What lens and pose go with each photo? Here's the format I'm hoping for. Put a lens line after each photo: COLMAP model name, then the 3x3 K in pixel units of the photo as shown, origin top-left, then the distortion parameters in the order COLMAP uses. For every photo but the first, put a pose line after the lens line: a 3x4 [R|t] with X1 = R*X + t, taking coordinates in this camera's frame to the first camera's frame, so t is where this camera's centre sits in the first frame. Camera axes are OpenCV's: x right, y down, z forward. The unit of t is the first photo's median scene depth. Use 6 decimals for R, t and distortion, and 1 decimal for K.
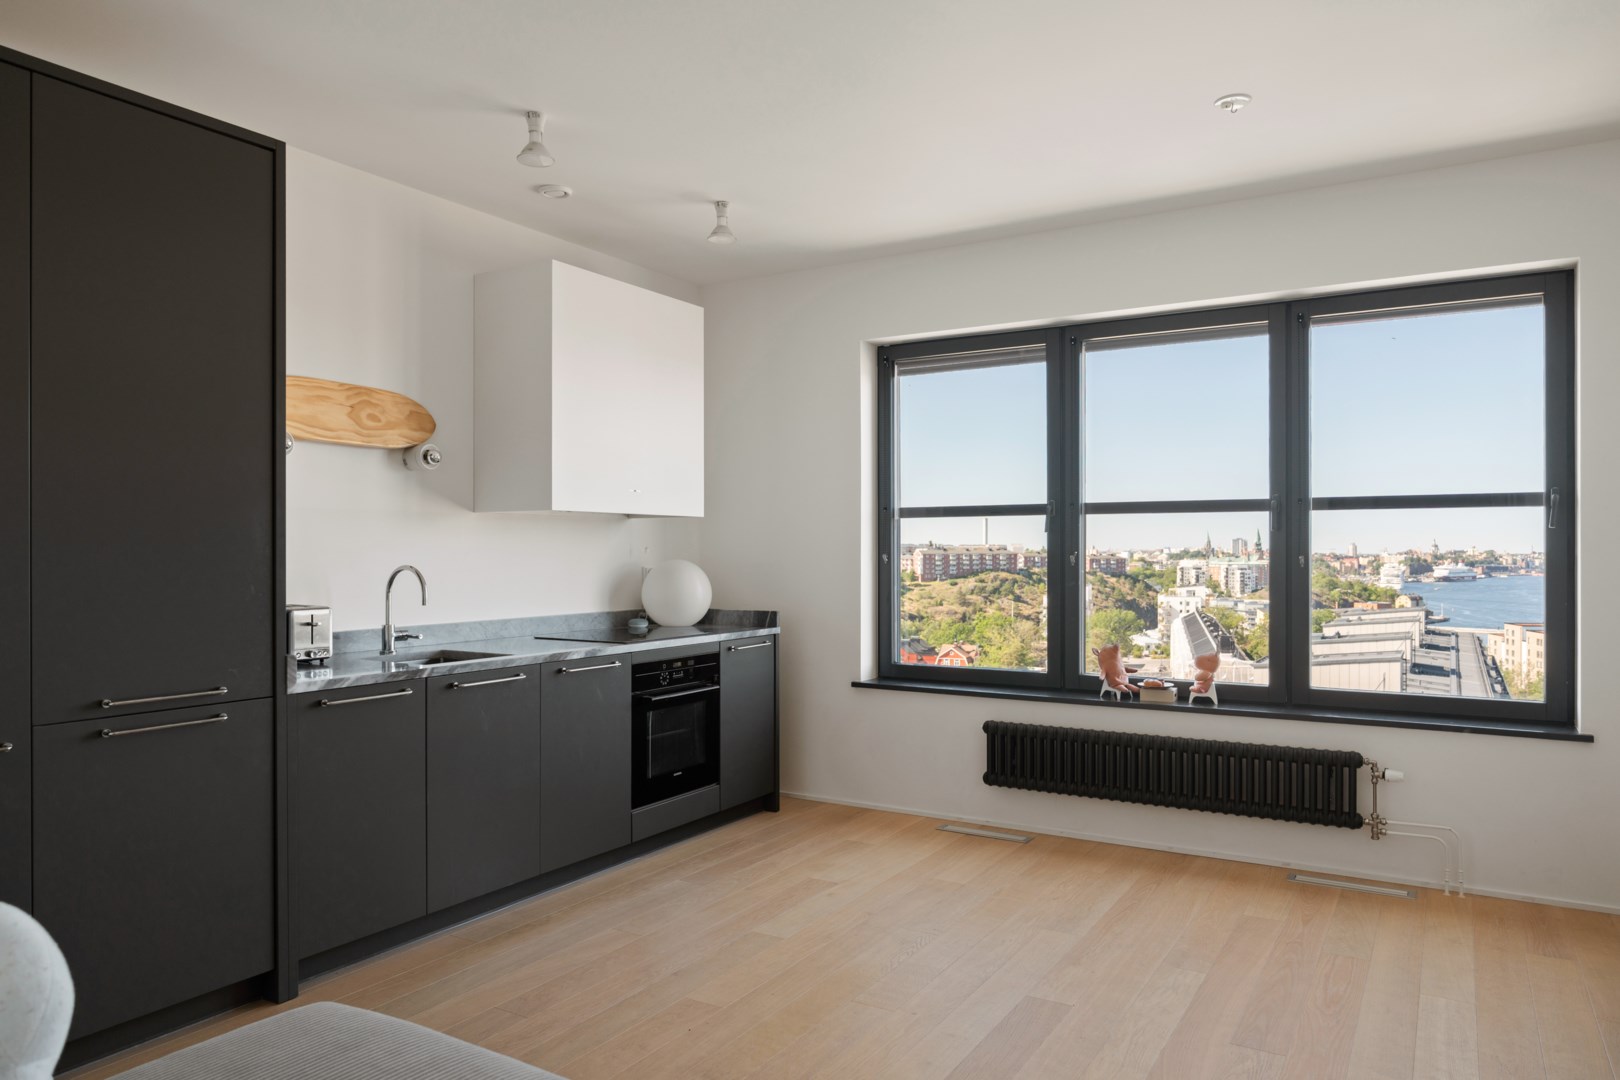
lens RADIAL K [[1119.0, 0, 818.9], [0, 1119.0, 546.9], [0, 0, 1]] dist [-0.010482, 0.007397]
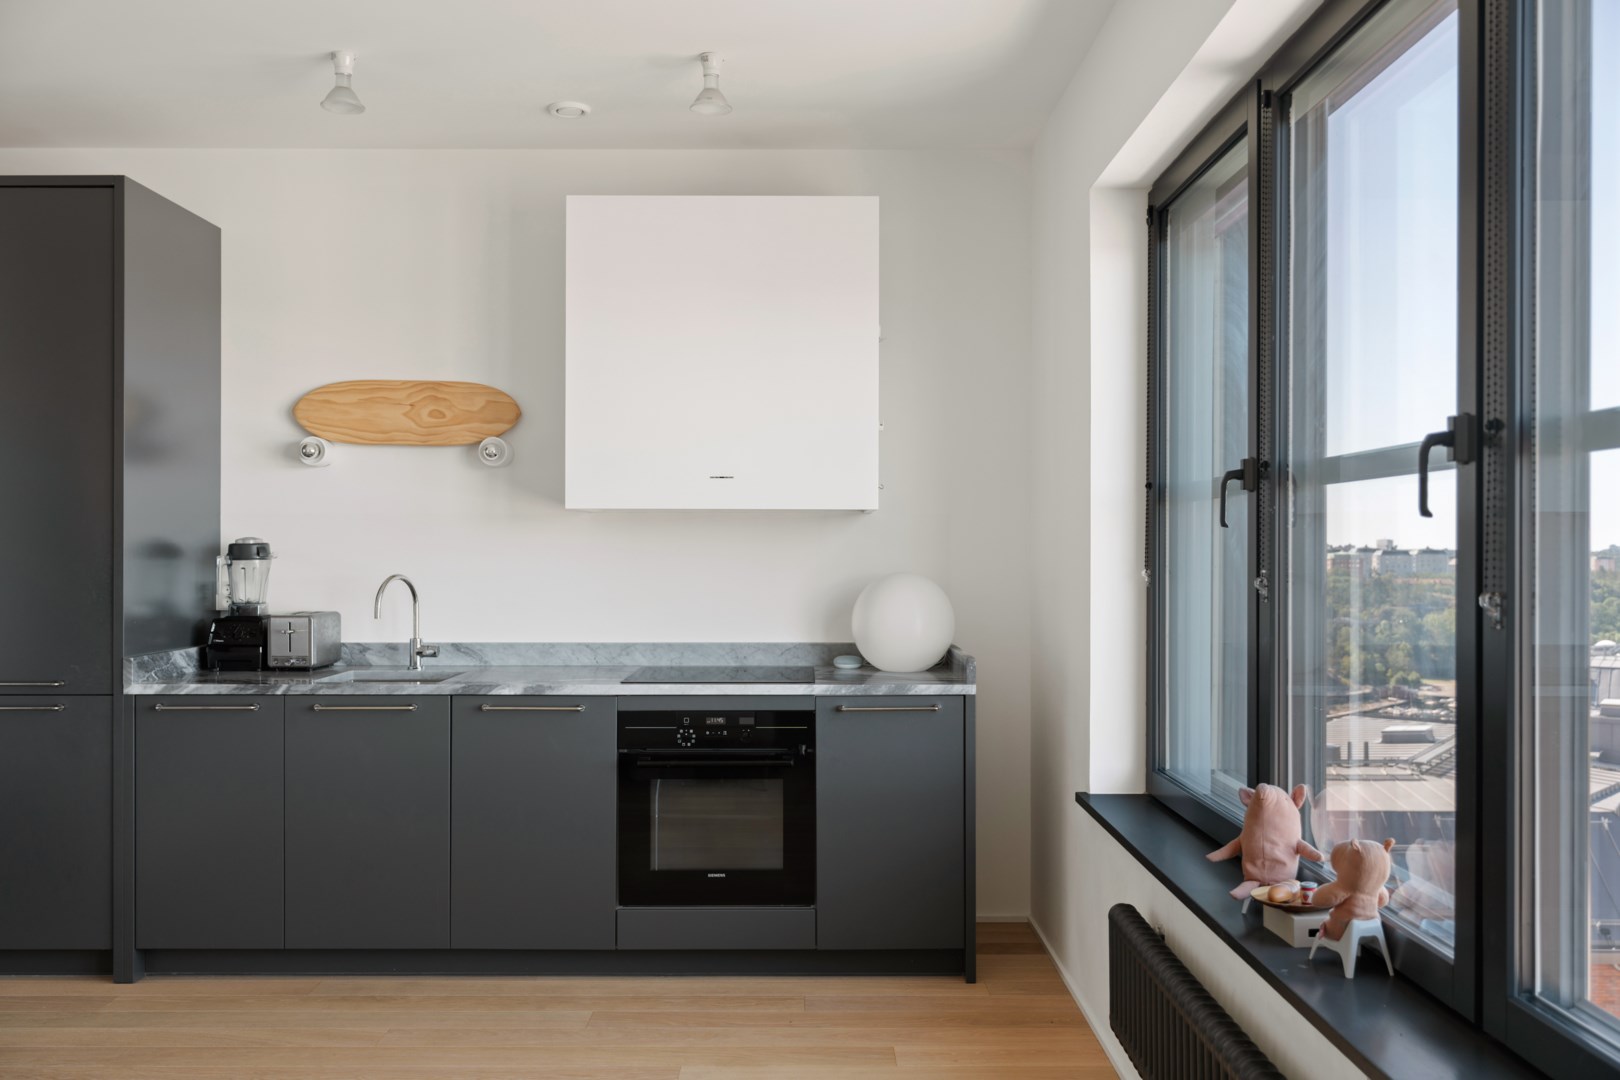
lens RADIAL K [[1425.0, 0, 806.0], [0, 1425.0, 542.4], [0, 0, 1]] dist [-0.010093, -0.006996]
pose [[0.497257, -0.001617, -0.867602, 0.703812], [-0.000047, 0.999998, -0.001891, -0.006514], [0.867603, 0.000981, 0.497256, 0.617463]]
